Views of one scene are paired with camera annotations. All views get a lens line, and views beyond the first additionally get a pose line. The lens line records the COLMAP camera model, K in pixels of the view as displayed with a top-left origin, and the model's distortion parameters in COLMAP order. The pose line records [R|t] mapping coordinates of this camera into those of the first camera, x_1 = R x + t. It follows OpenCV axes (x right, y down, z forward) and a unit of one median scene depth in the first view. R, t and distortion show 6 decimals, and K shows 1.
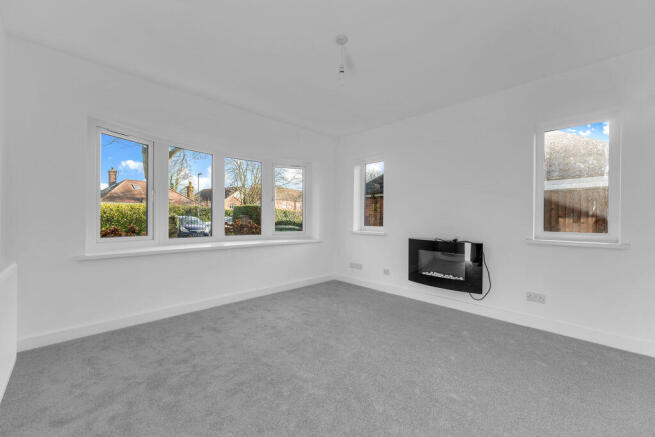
lens RADIAL K [[286.3, 0, 322.1], [0, 286.3, 216.9], [0, 0, 1]] dist [0.023524, -0.000552]
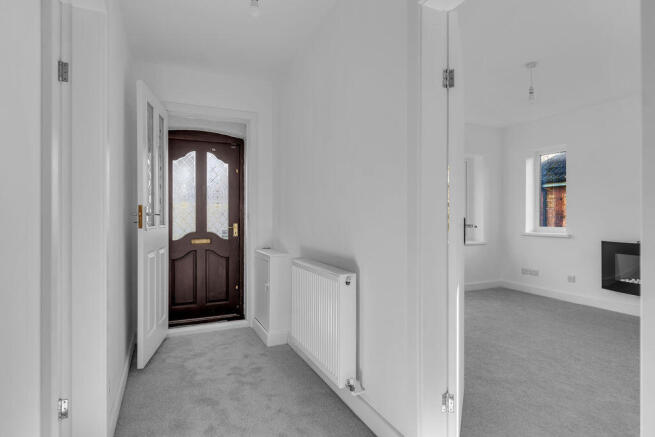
lens RADIAL K [[375.2, 0, 322.8], [0, 375.2, 213.9], [0, 0, 1]] dist [0.015272, 0.002338]
pose [[0.938096, -0.008924, -0.346261, -0.116908], [0.008300, 0.999960, -0.003286, -0.013797], [0.346277, 0.000209, 0.938132, -0.462123]]
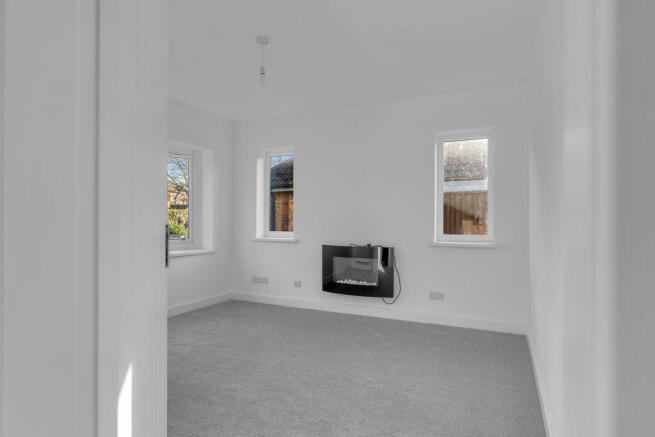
lens RADIAL K [[375.2, 0, 332.7], [0, 375.2, 218.5], [0, 0, 1]] dist [0.015272, 0.002338]
pose [[0.942167, -0.004995, 0.335106, -0.074781], [0.005435, 0.999985, -0.000374, -0.008564], [-0.335100, 0.002173, 0.942180, -0.148859]]
